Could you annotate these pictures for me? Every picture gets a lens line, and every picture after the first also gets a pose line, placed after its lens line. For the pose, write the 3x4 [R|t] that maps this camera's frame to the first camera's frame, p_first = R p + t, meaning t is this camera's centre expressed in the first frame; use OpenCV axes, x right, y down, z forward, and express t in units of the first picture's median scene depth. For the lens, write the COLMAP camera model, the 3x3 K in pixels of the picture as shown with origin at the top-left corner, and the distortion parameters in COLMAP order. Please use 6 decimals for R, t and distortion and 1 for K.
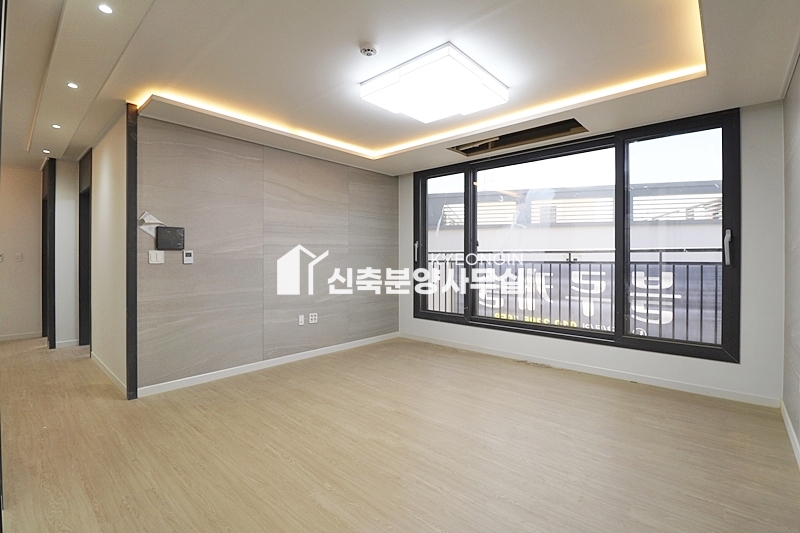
lens RADIAL K [[370.6, 0, 401.4], [0, 370.6, 264.0], [0, 0, 1]] dist [-0.009046, -0.005217]
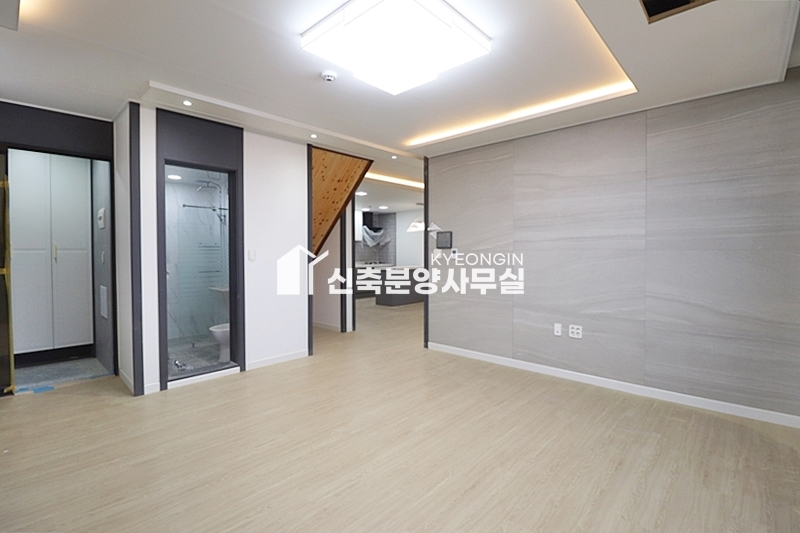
lens RADIAL K [[370.6, 0, 394.4], [0, 370.6, 261.7], [0, 0, 1]] dist [-0.009046, -0.005217]
pose [[-0.027504, 0.021635, -0.999388, 0.613476], [-0.015959, 0.999629, 0.022079, -0.014203], [0.999494, 0.016556, -0.027149, 0.708607]]
